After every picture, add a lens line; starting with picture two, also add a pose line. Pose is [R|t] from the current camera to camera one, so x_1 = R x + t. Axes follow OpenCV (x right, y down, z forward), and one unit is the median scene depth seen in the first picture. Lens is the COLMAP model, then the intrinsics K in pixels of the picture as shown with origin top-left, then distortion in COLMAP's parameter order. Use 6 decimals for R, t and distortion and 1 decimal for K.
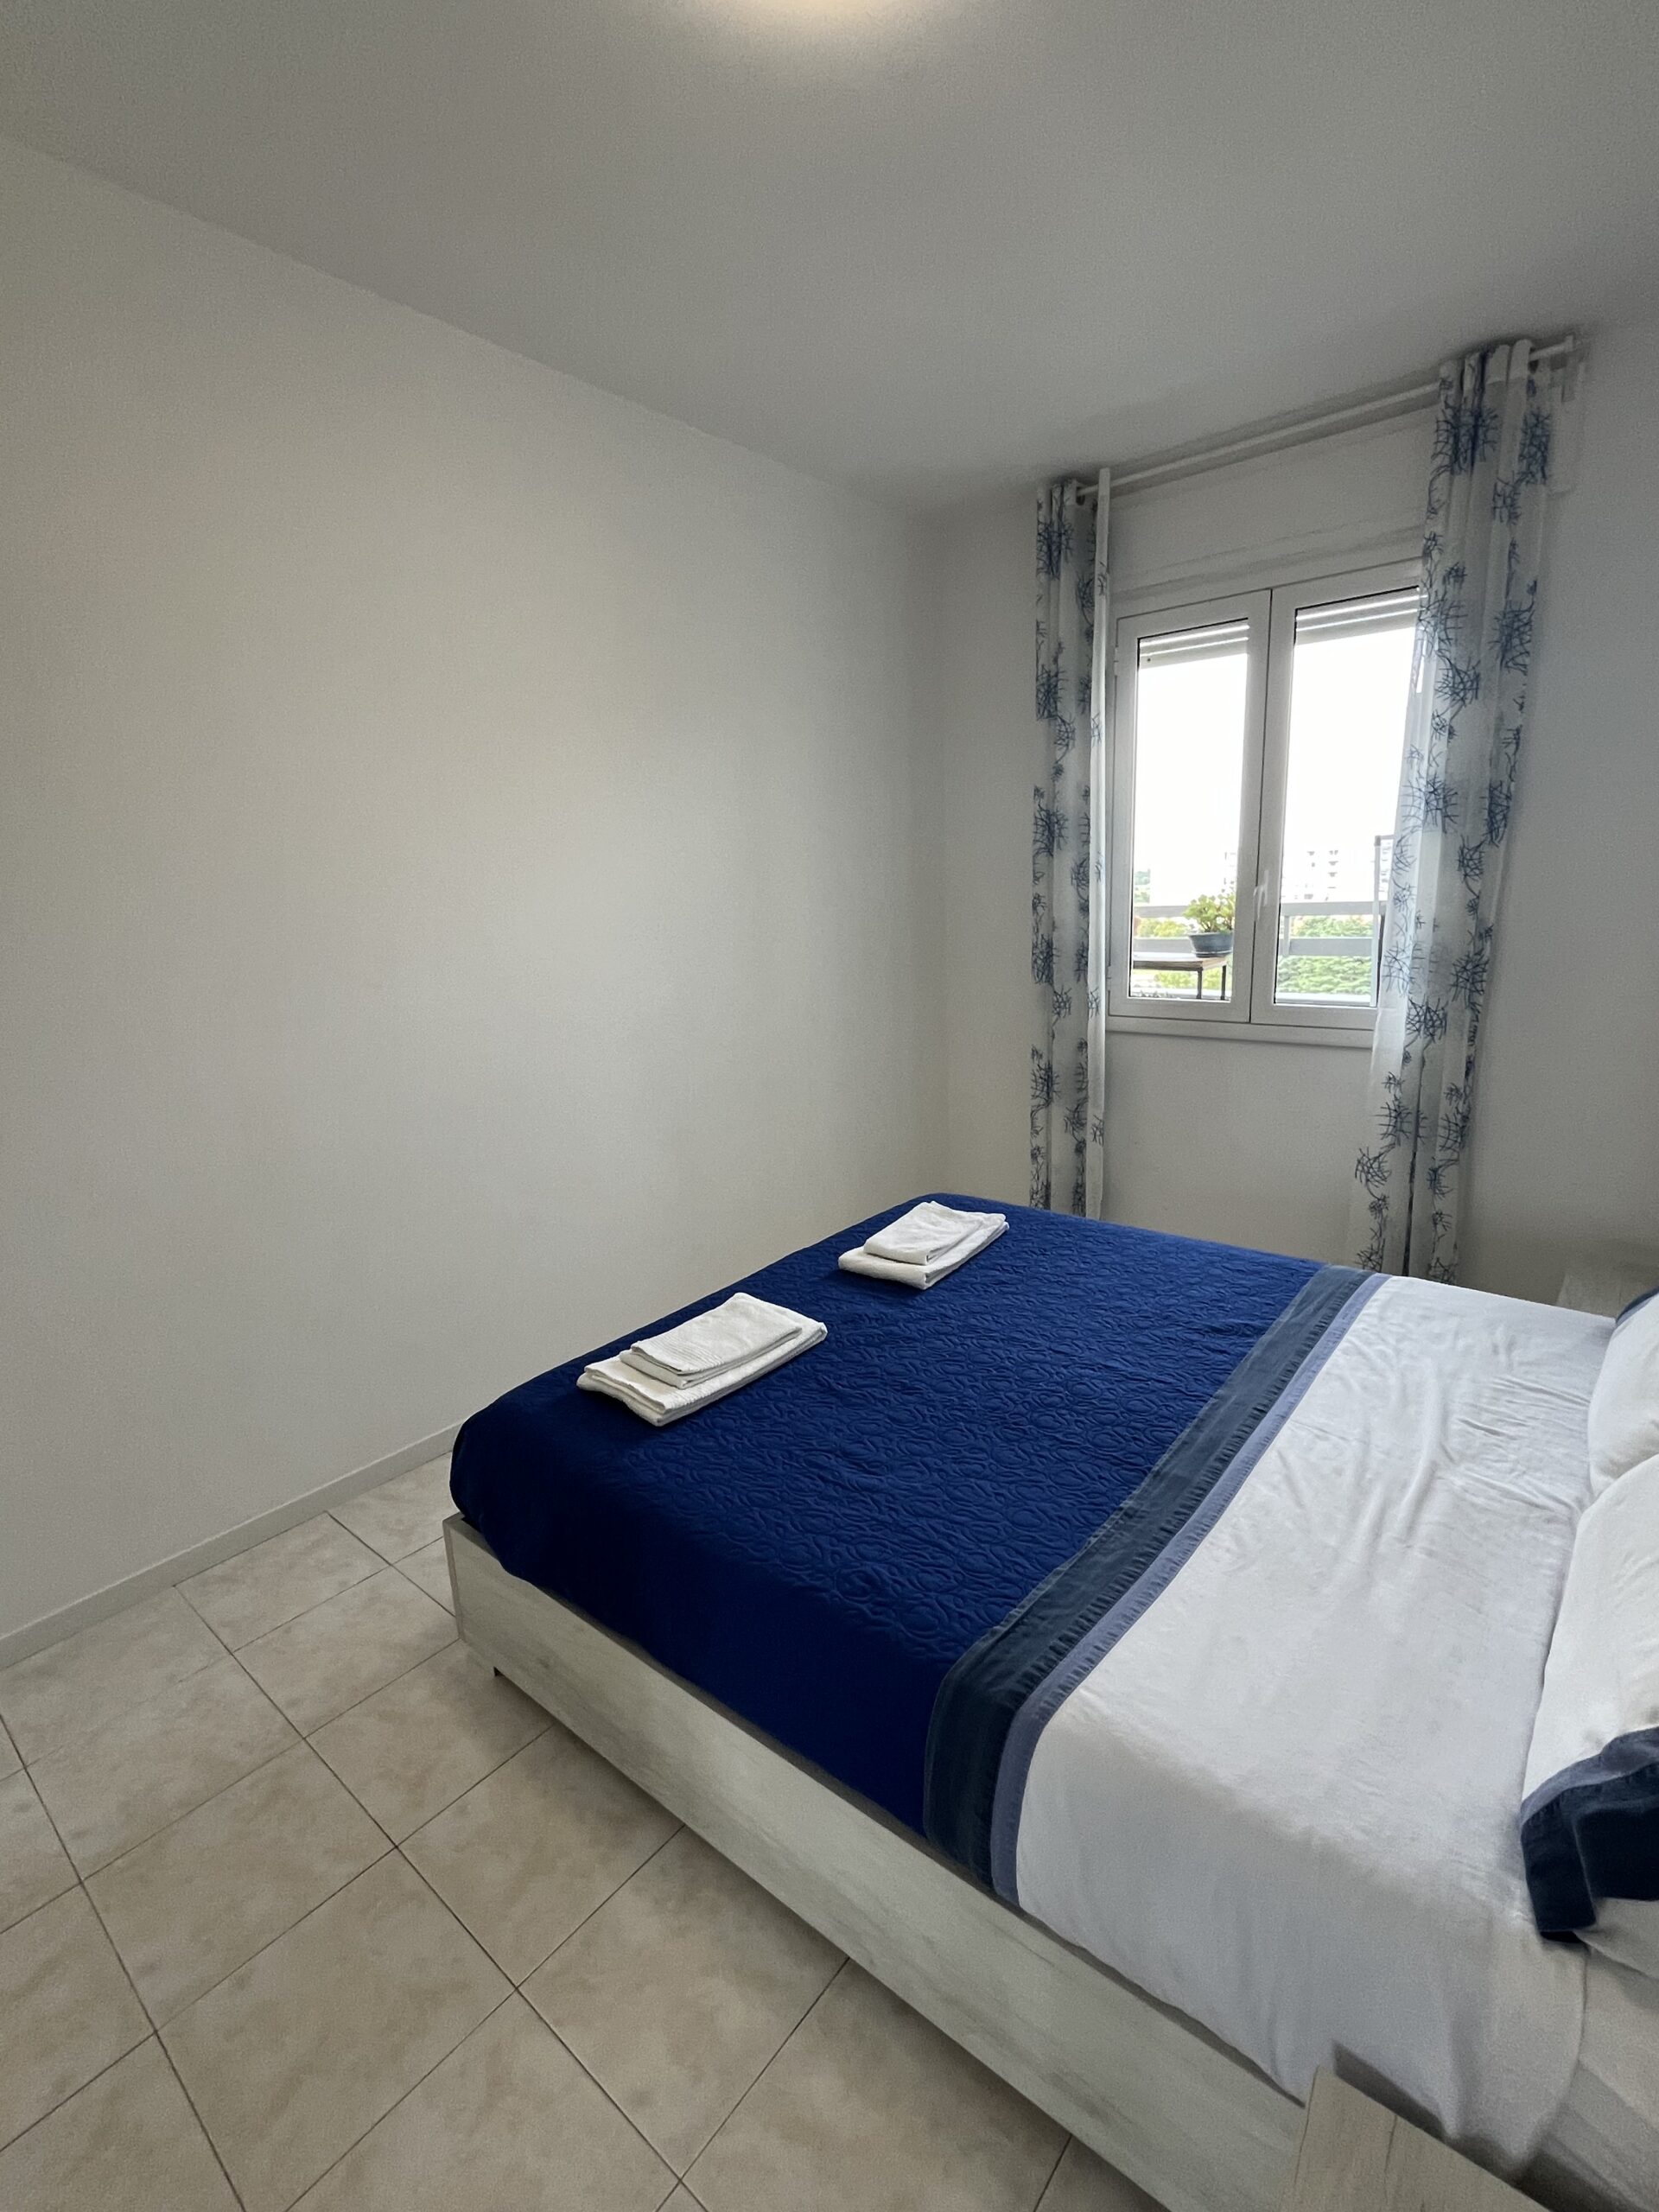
lens RADIAL K [[1010.3, 0, 830.2], [0, 1010.3, 1105.9], [0, 0, 1]] dist [0.000626, 0.001708]
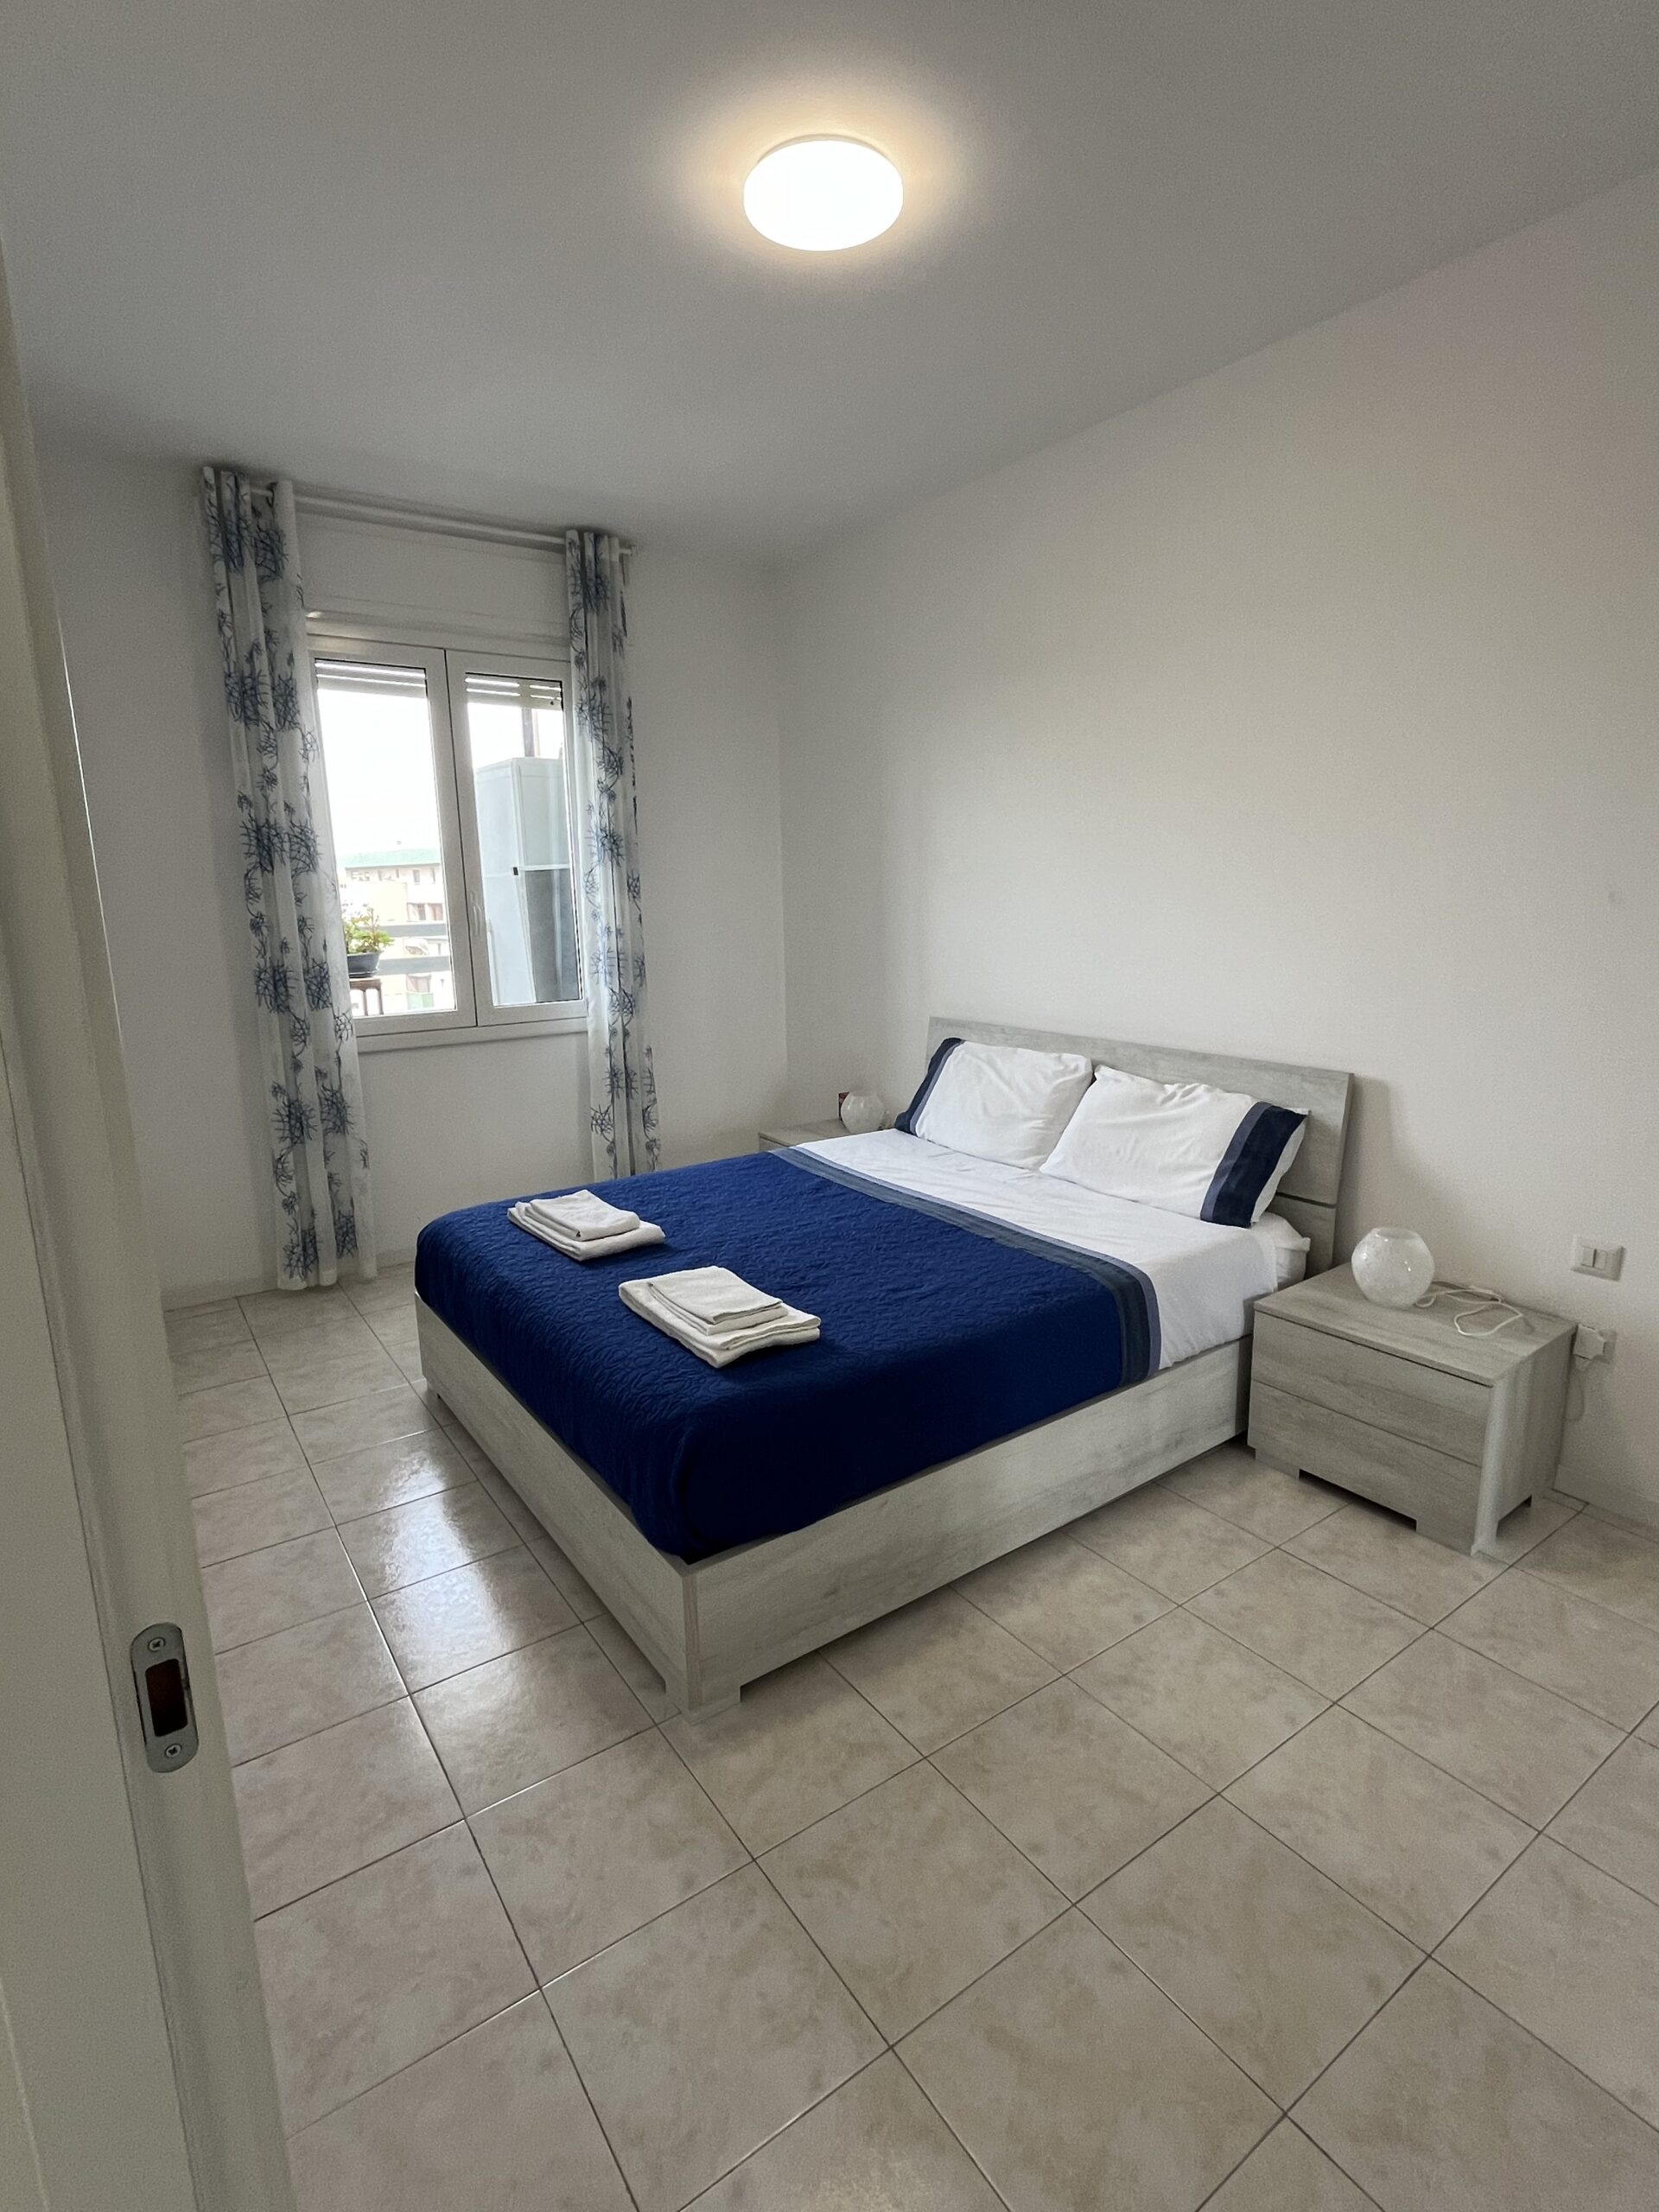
lens RADIAL K [[1084.0, 0, 835.7], [0, 1084.0, 1114.6], [0, 0, 1]] dist [-0.002190, 0.000278]
pose [[0.258114, -0.166749, 0.951615, -0.743110], [0.220921, 0.969081, 0.109888, -0.035193], [-0.940517, 0.181868, 0.286971, 0.333919]]
